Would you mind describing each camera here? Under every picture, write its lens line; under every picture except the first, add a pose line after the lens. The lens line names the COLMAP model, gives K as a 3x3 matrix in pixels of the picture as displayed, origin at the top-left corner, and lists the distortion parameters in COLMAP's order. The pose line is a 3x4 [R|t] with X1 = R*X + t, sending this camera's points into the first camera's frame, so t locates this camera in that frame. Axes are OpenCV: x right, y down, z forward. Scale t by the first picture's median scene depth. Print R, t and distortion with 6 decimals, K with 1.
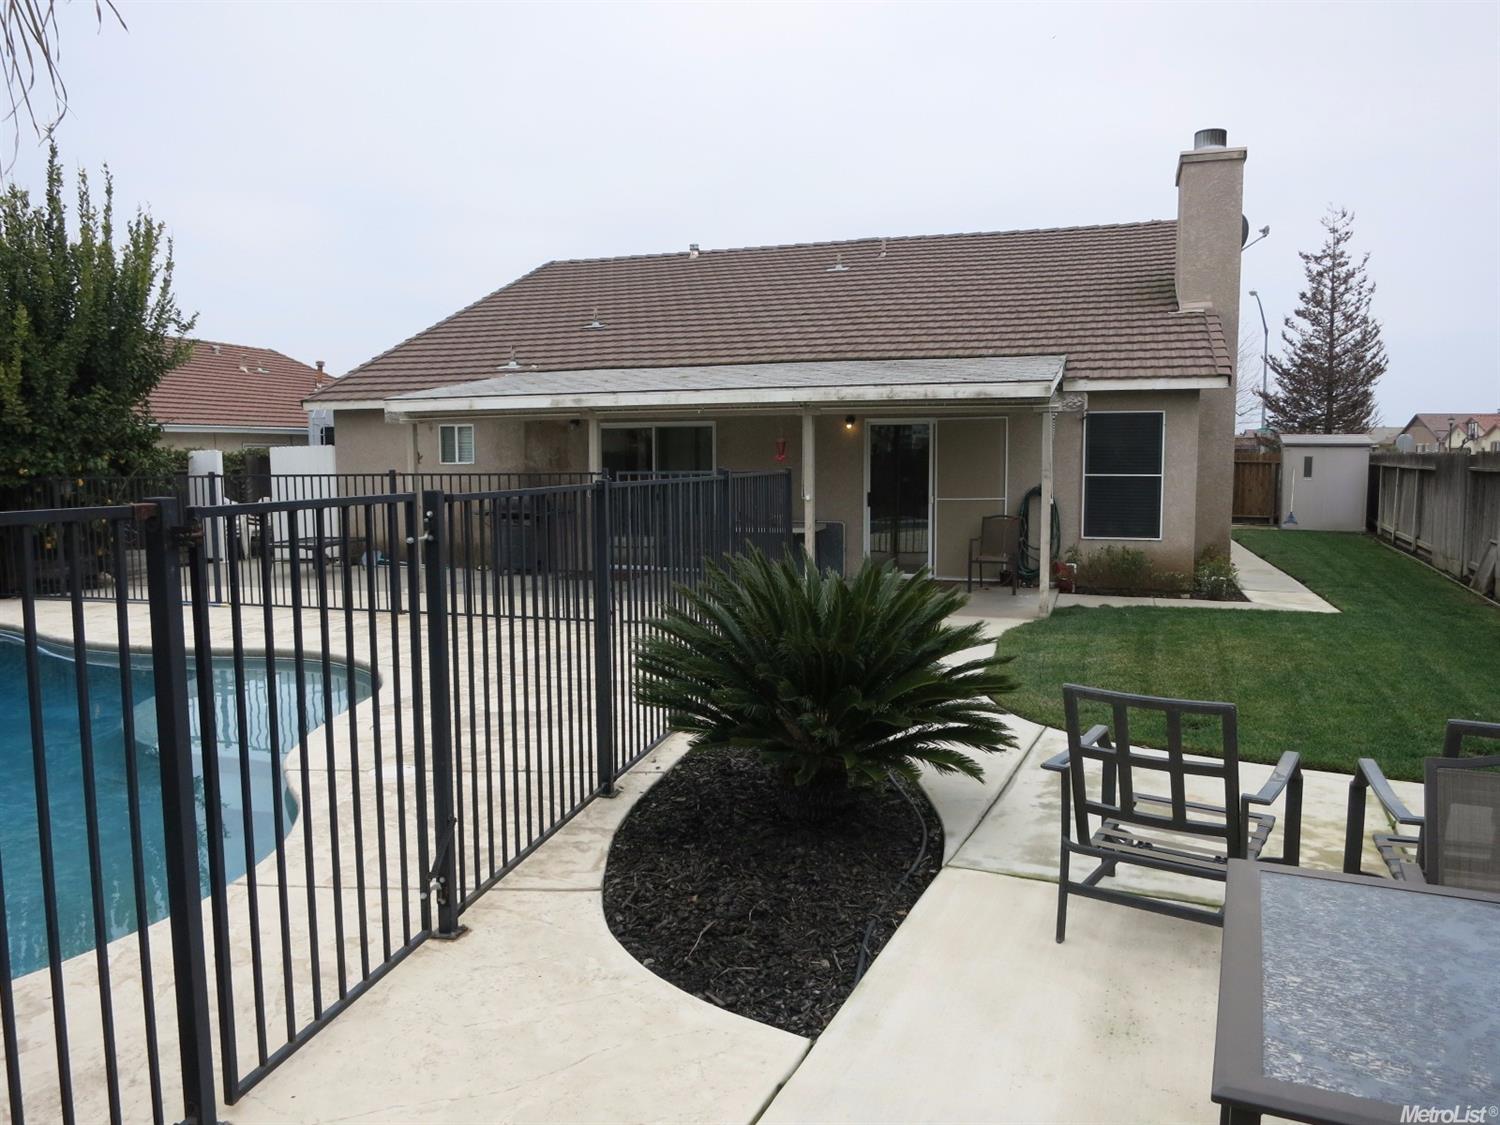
lens RADIAL K [[1078.5, 0, 743.5], [0, 1078.5, 556.4], [0, 0, 1]] dist [-0.047502, 0.008836]
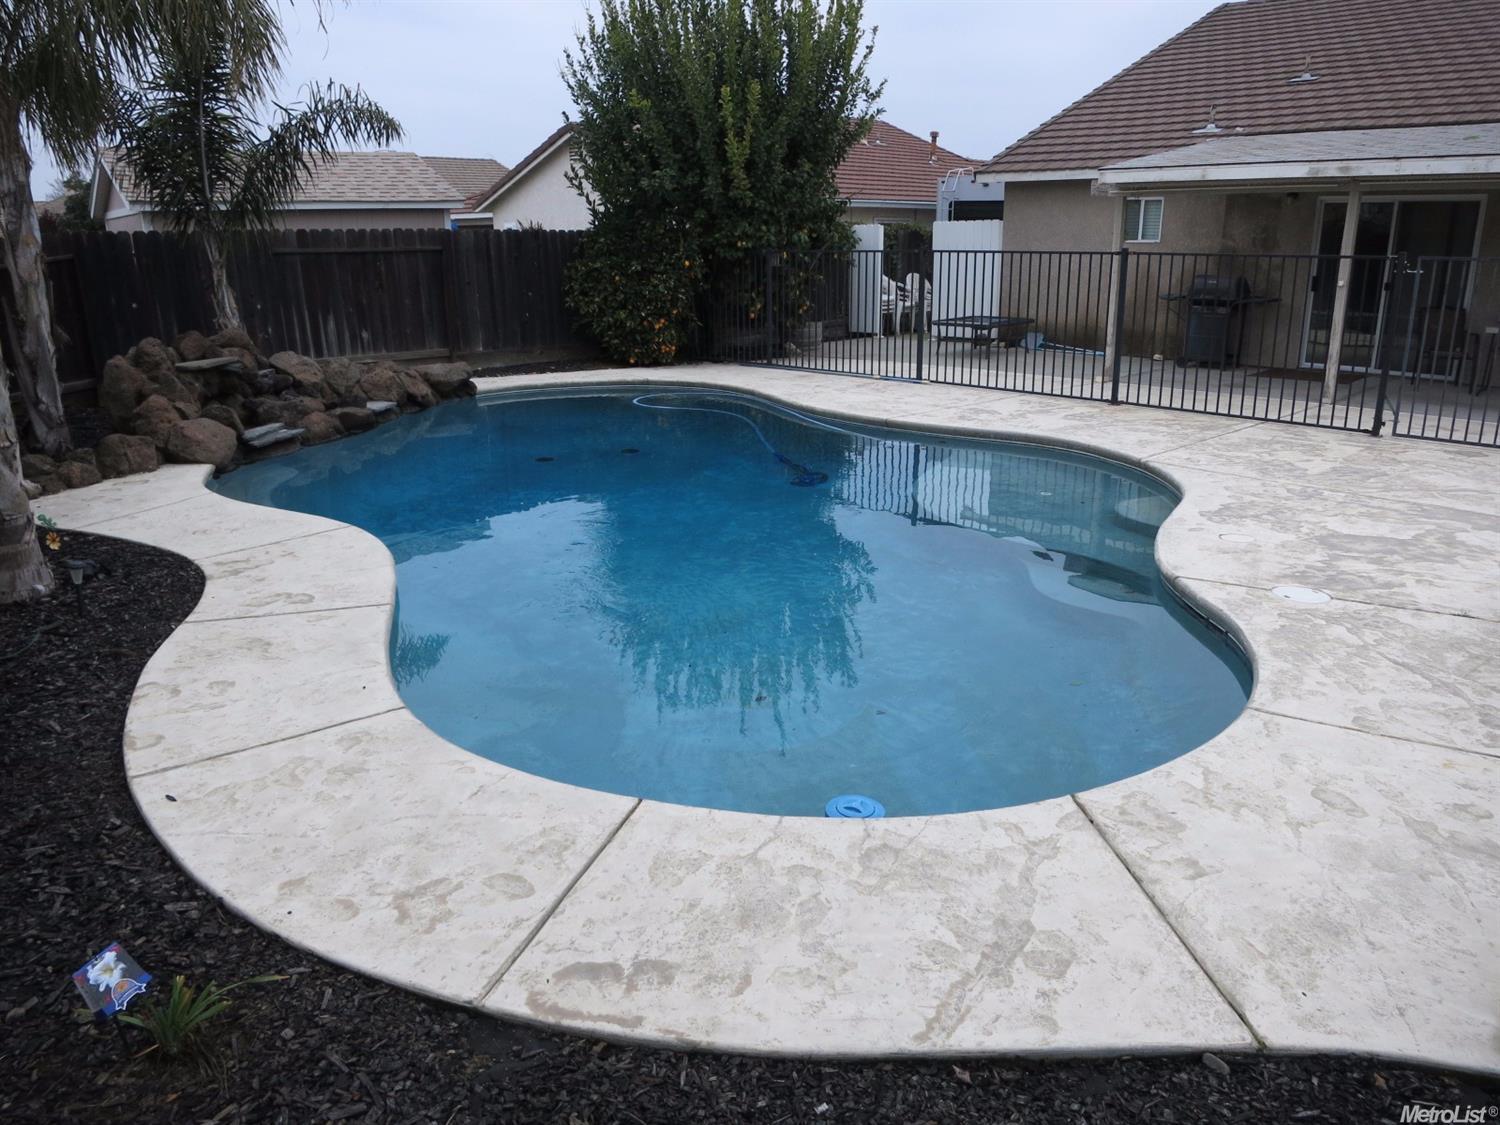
lens RADIAL K [[1078.5, 0, 754.6], [0, 1078.5, 562.9], [0, 0, 1]] dist [-0.047502, 0.008836]
pose [[0.888744, 0.135696, -0.437859, -0.149021], [-0.043412, 0.975804, 0.214295, 0.001059], [0.456344, -0.171445, 0.873131, 0.000281]]
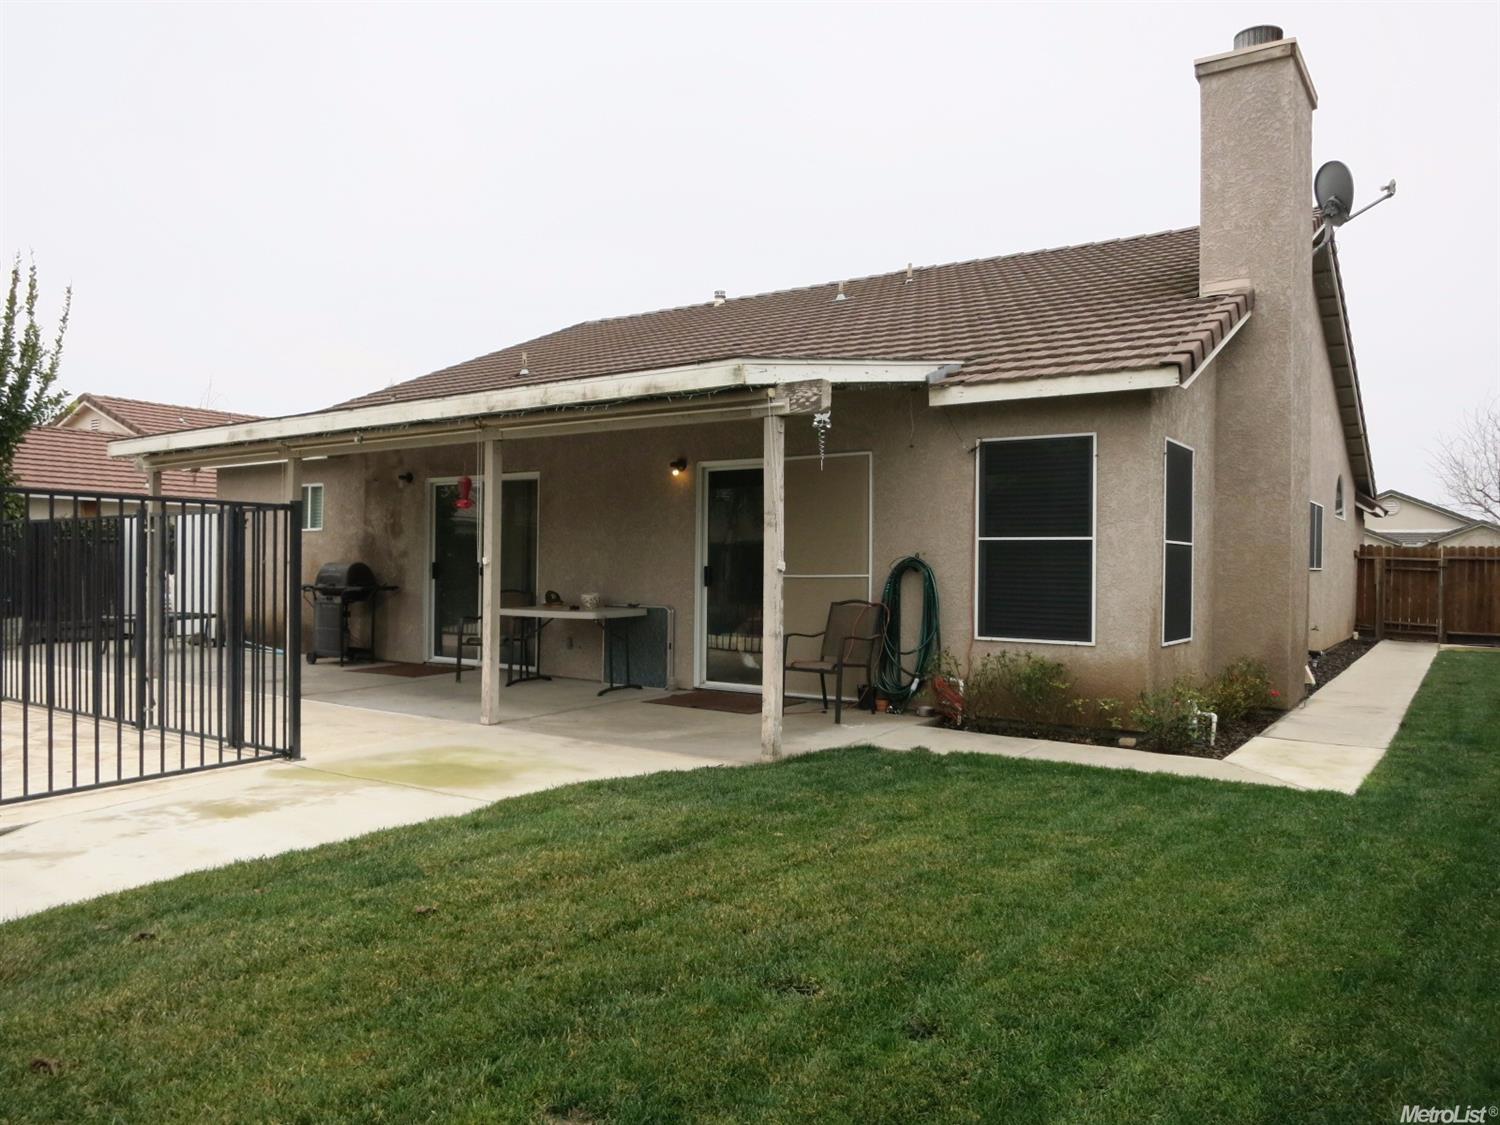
lens RADIAL K [[1078.5, 0, 725.2], [0, 1078.5, 550.8], [0, 0, 1]] dist [-0.047502, 0.008836]
pose [[0.959382, 0.011924, -0.281858, 0.354567], [-0.041485, 0.994208, -0.099145, 0.000179], [0.279043, 0.106811, 0.954320, 0.355324]]
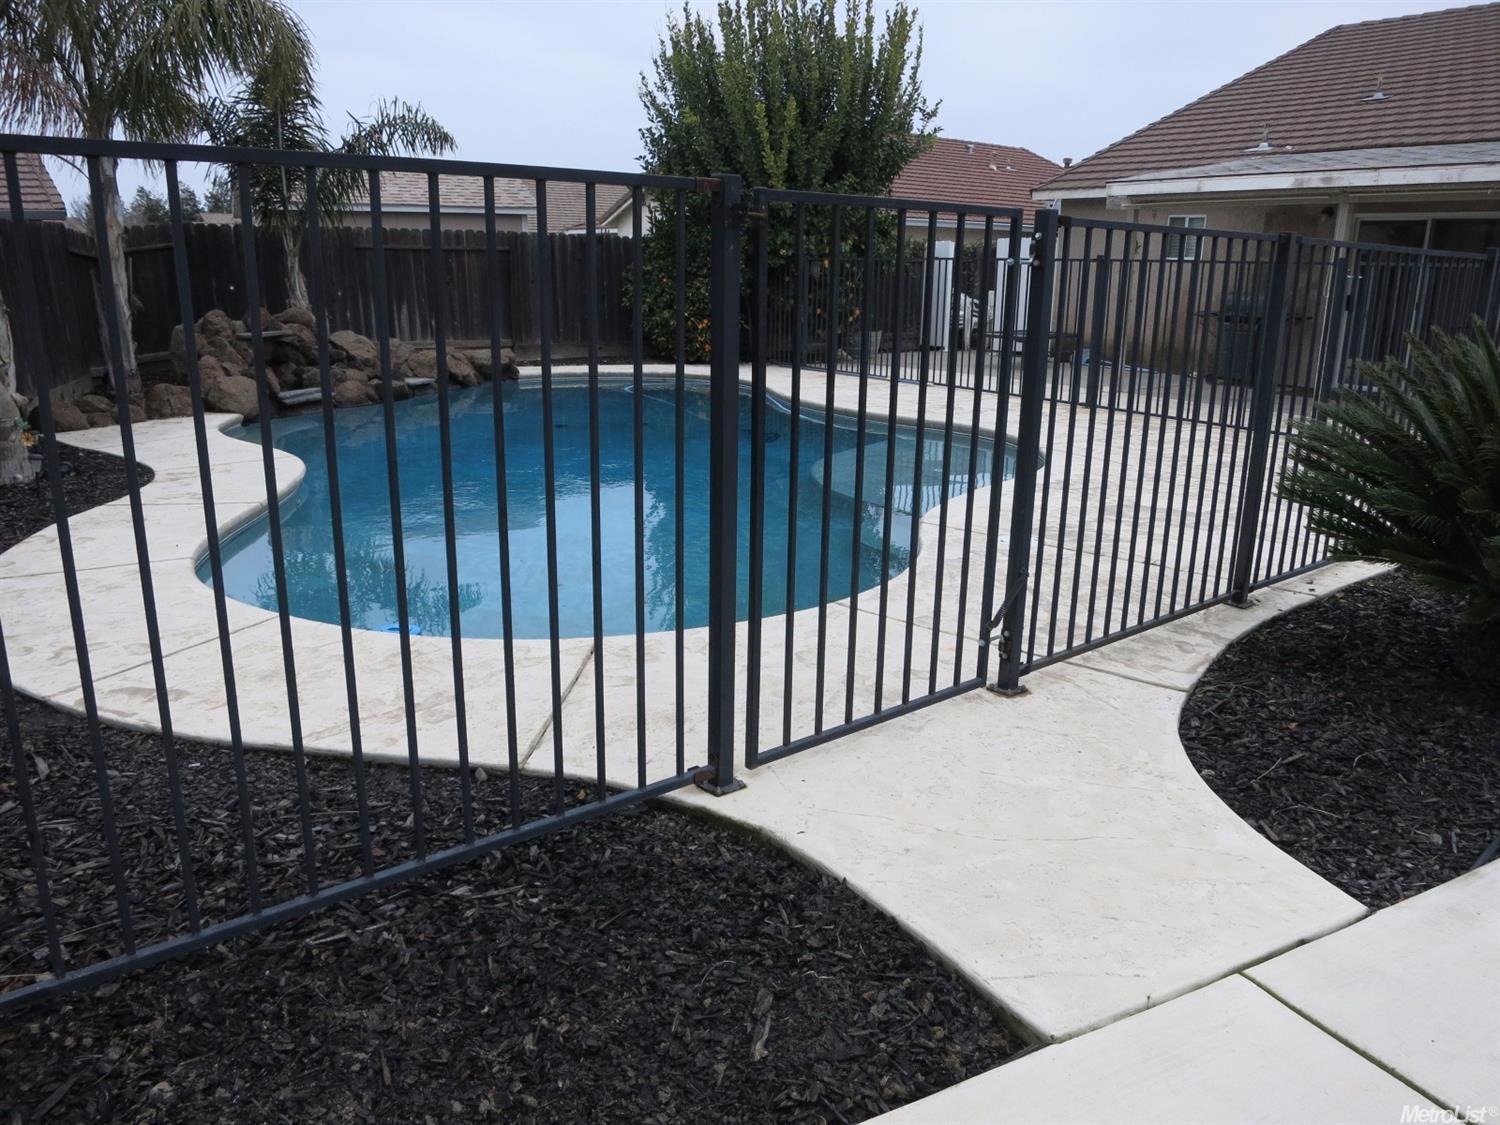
lens RADIAL K [[1078.5, 0, 749.3], [0, 1078.5, 558.6], [0, 0, 1]] dist [-0.047502, 0.008836]
pose [[0.792452, 0.180472, -0.582624, 0.023292], [-0.078074, 0.977379, 0.196557, 0.017717], [0.604917, -0.110274, 0.788616, 0.029459]]
